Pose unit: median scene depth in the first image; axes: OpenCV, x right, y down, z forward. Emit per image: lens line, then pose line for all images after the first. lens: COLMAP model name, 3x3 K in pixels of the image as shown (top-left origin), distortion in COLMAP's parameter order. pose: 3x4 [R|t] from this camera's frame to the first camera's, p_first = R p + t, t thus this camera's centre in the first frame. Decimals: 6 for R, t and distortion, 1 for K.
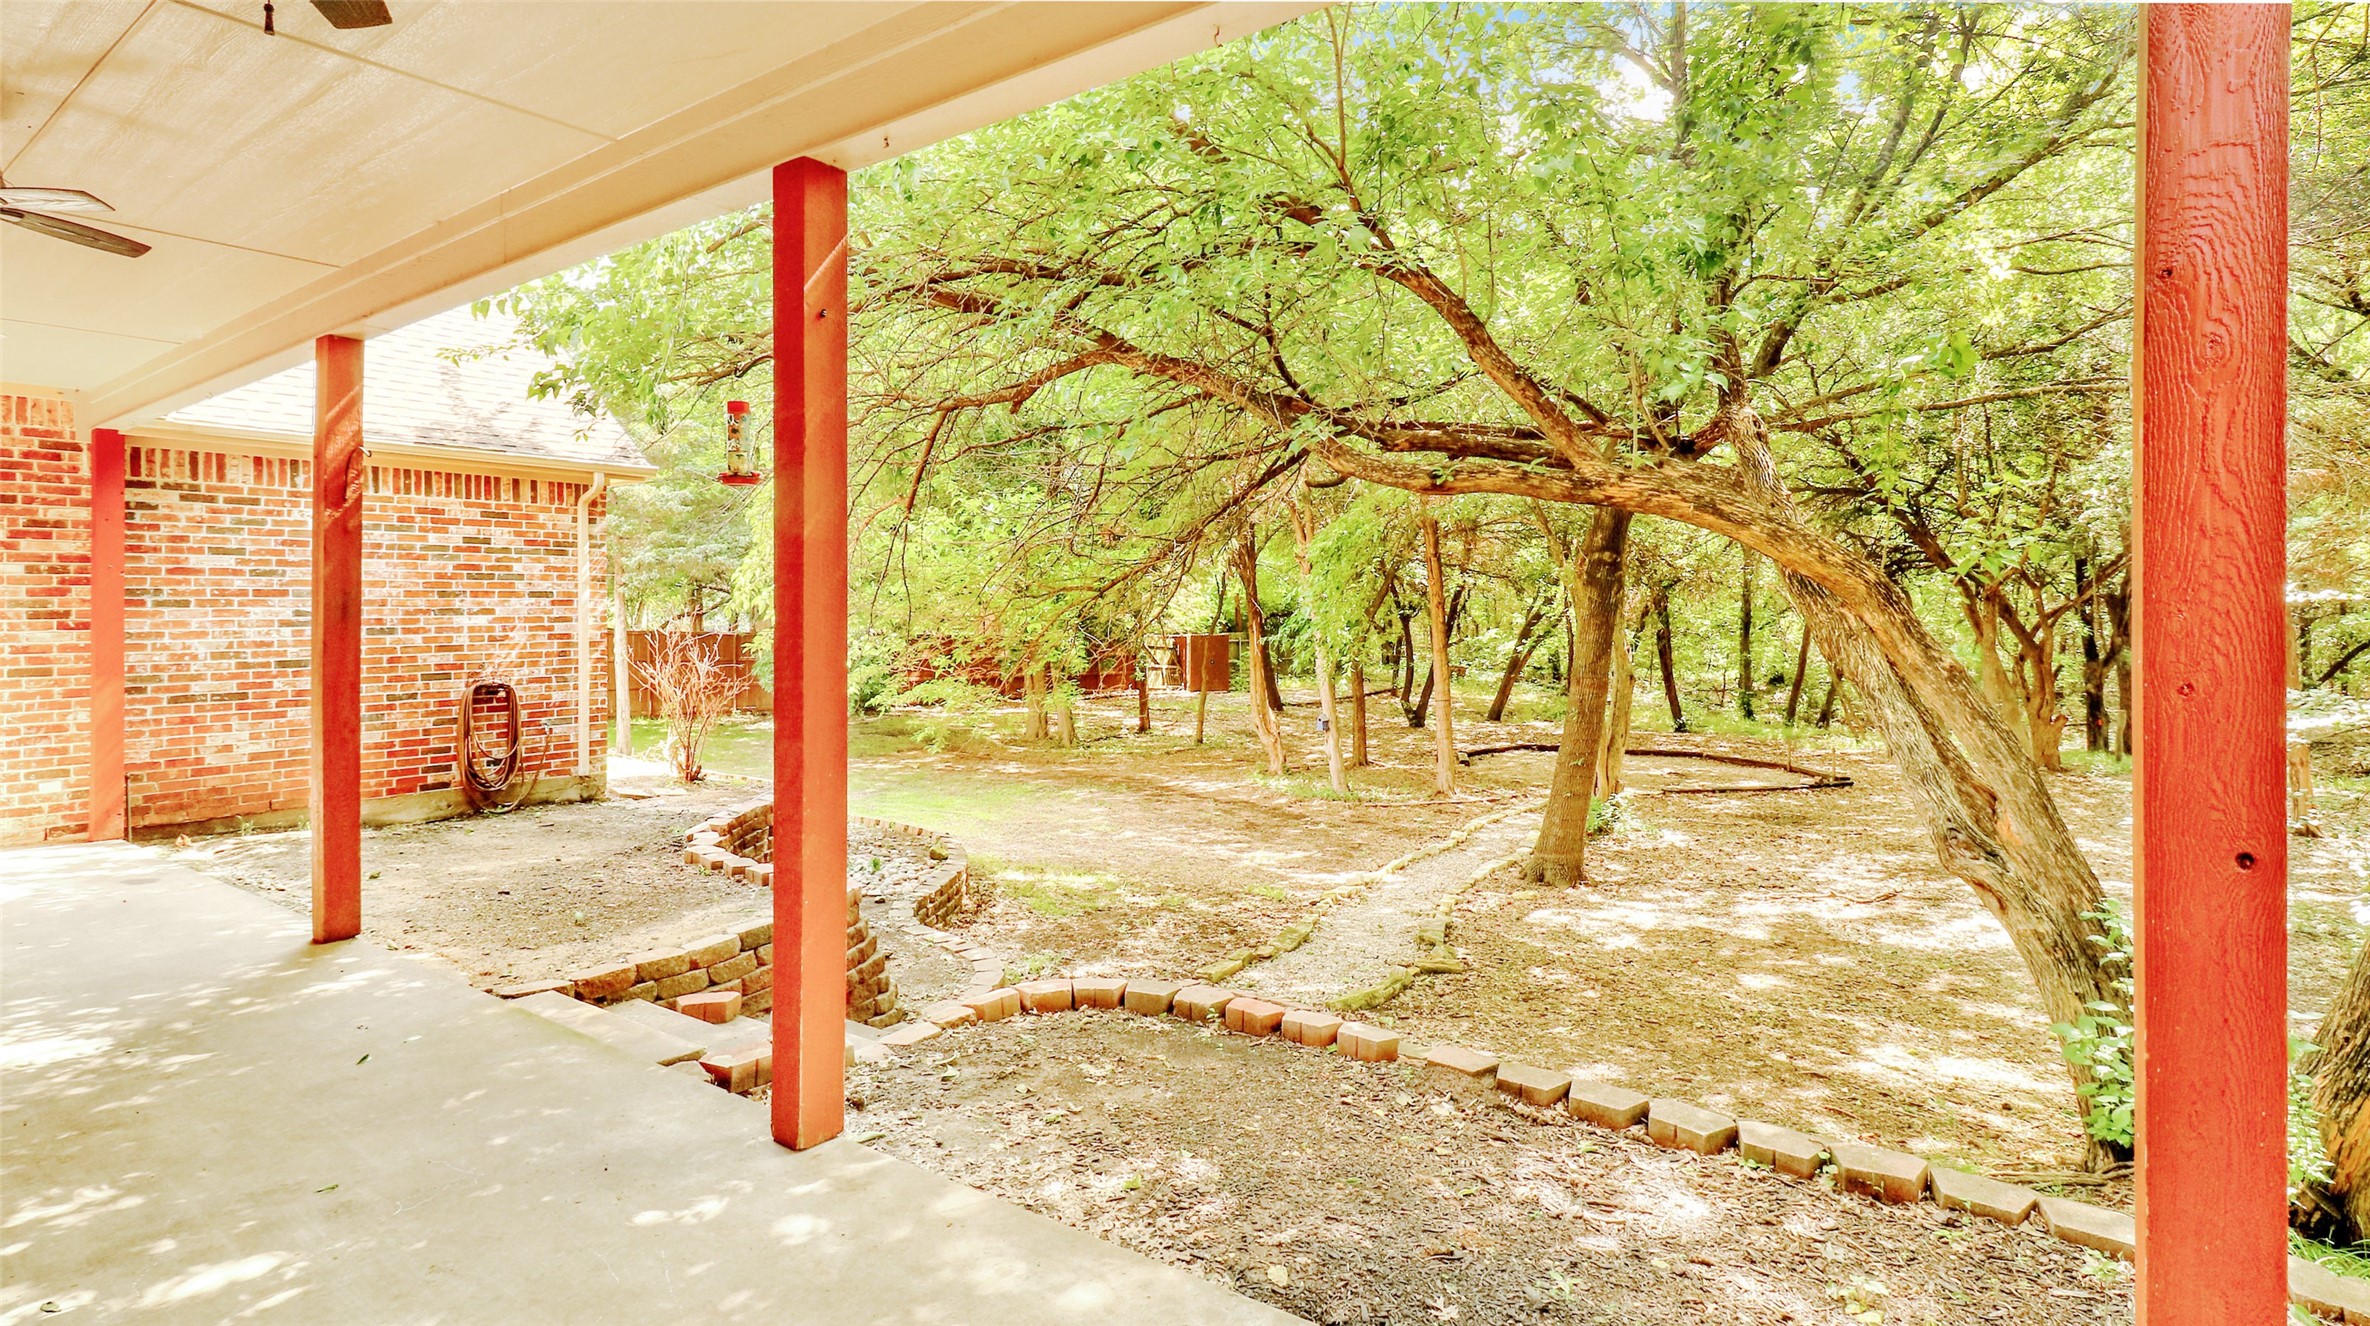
lens RADIAL K [[1097.4, 0, 1188.4], [0, 1097.4, 649.3], [0, 0, 1]] dist [-0.000262, -0.000227]
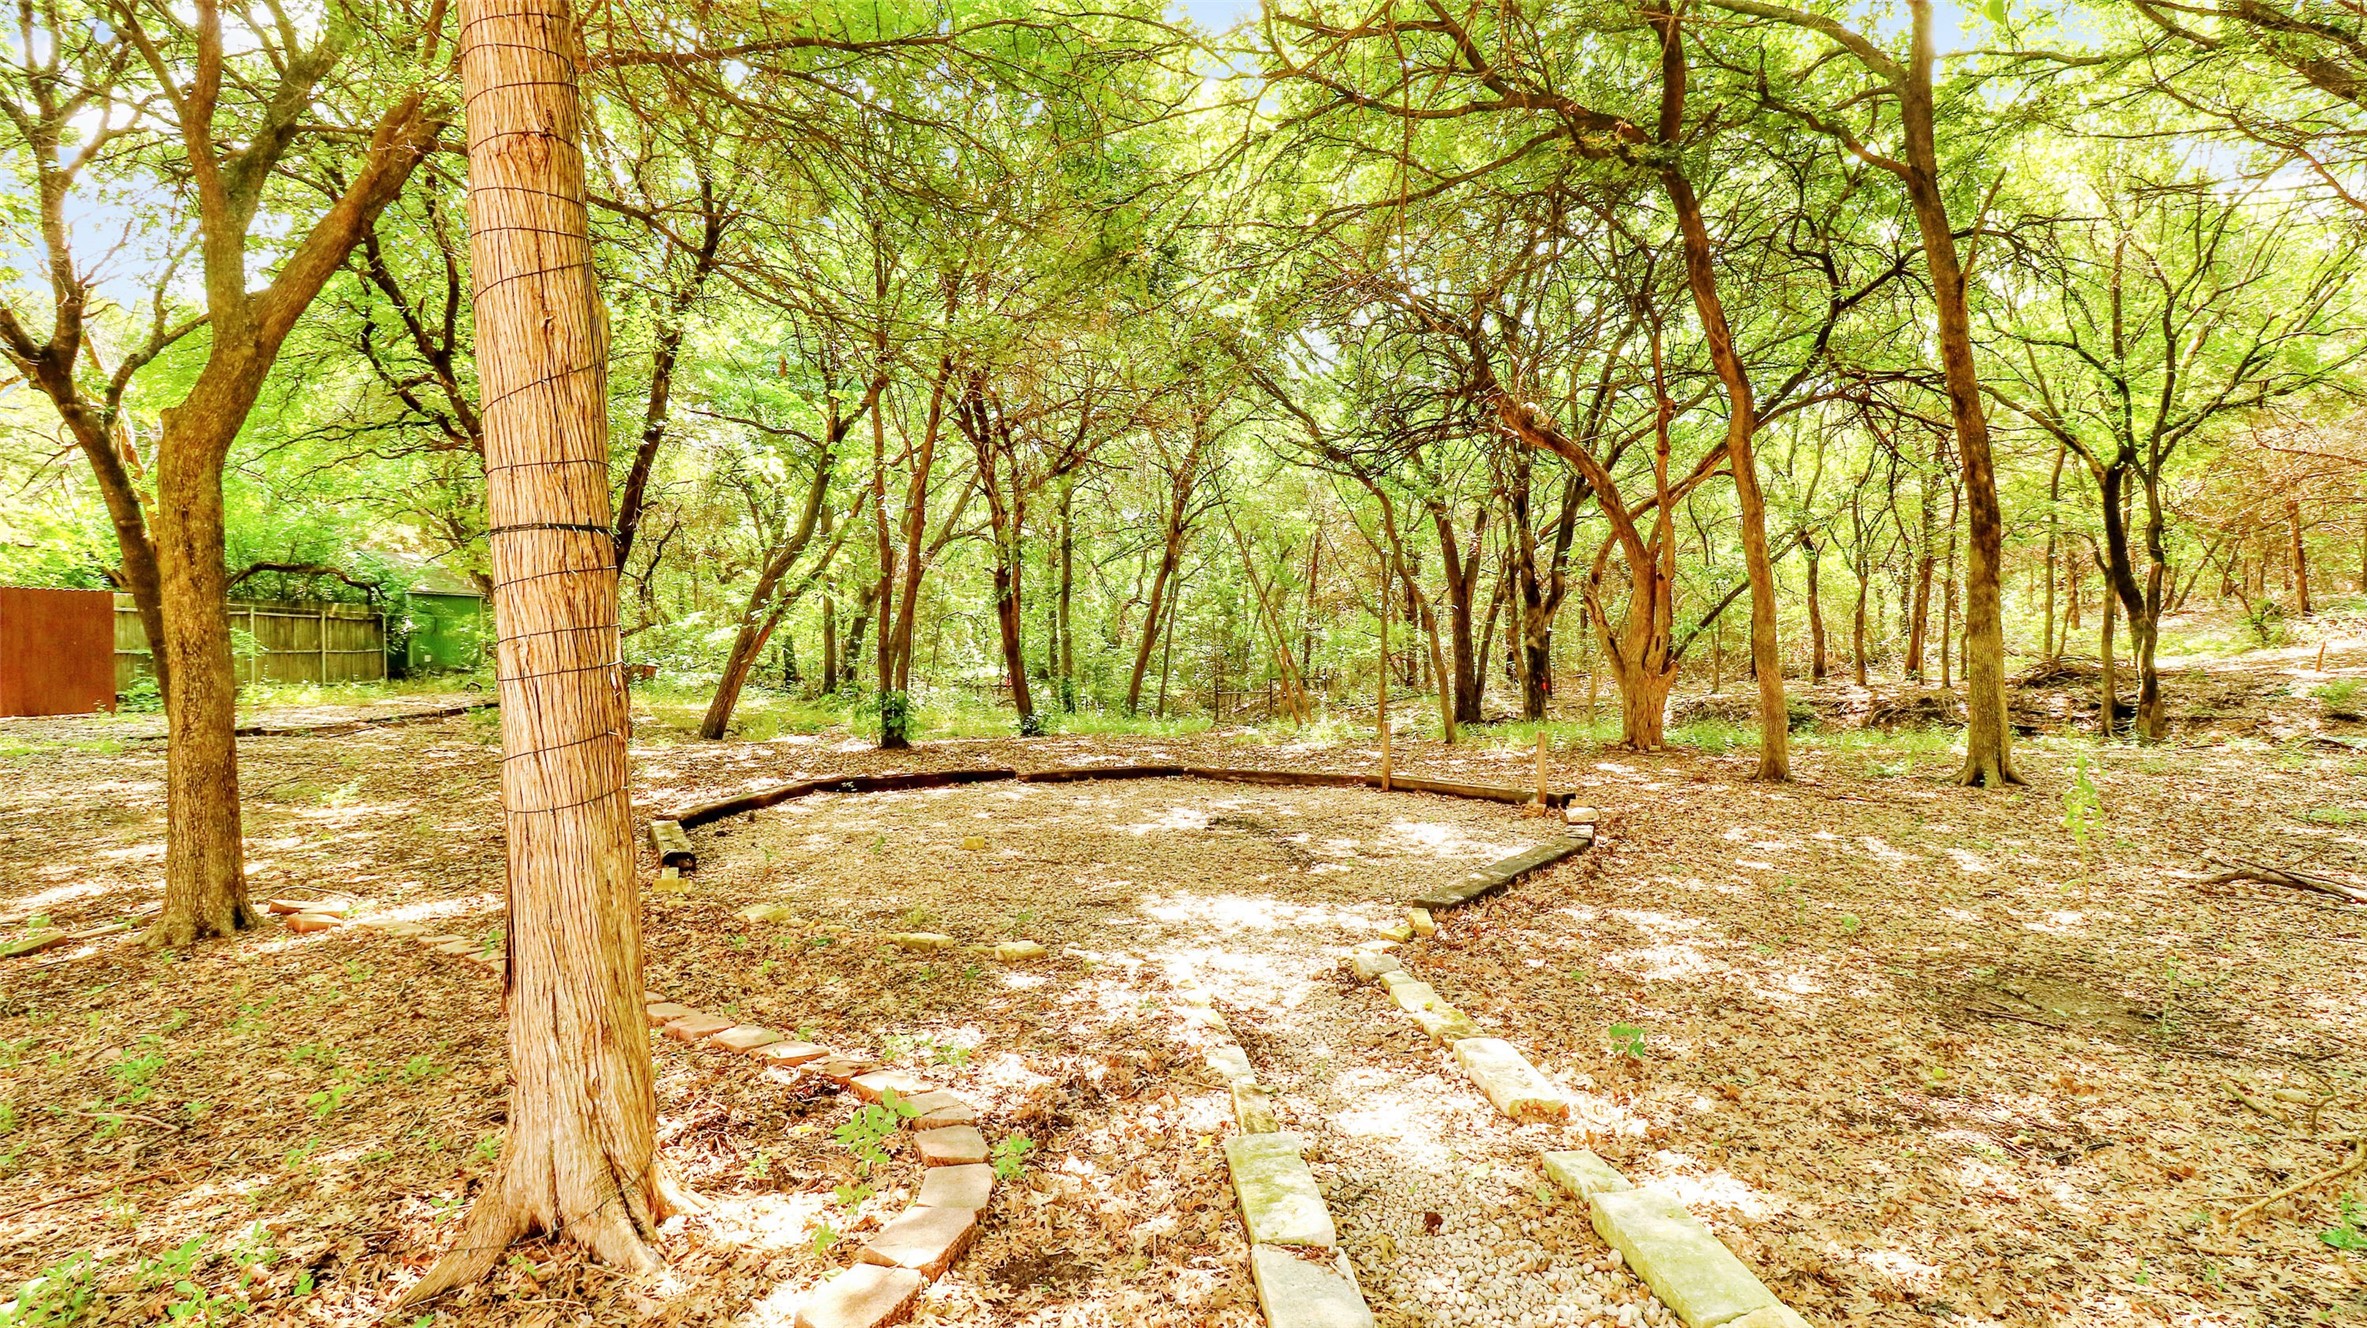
lens RADIAL K [[1096.0, 0, 1187.3], [0, 1096.0, 665.2], [0, 0, 1]] dist [-0.000262, -0.000227]
pose [[0.761634, -0.020102, 0.647695, 0.112416], [0.026629, 0.999645, -0.000289, 0.036858], [-0.647460, 0.017468, 0.761899, 0.464687]]
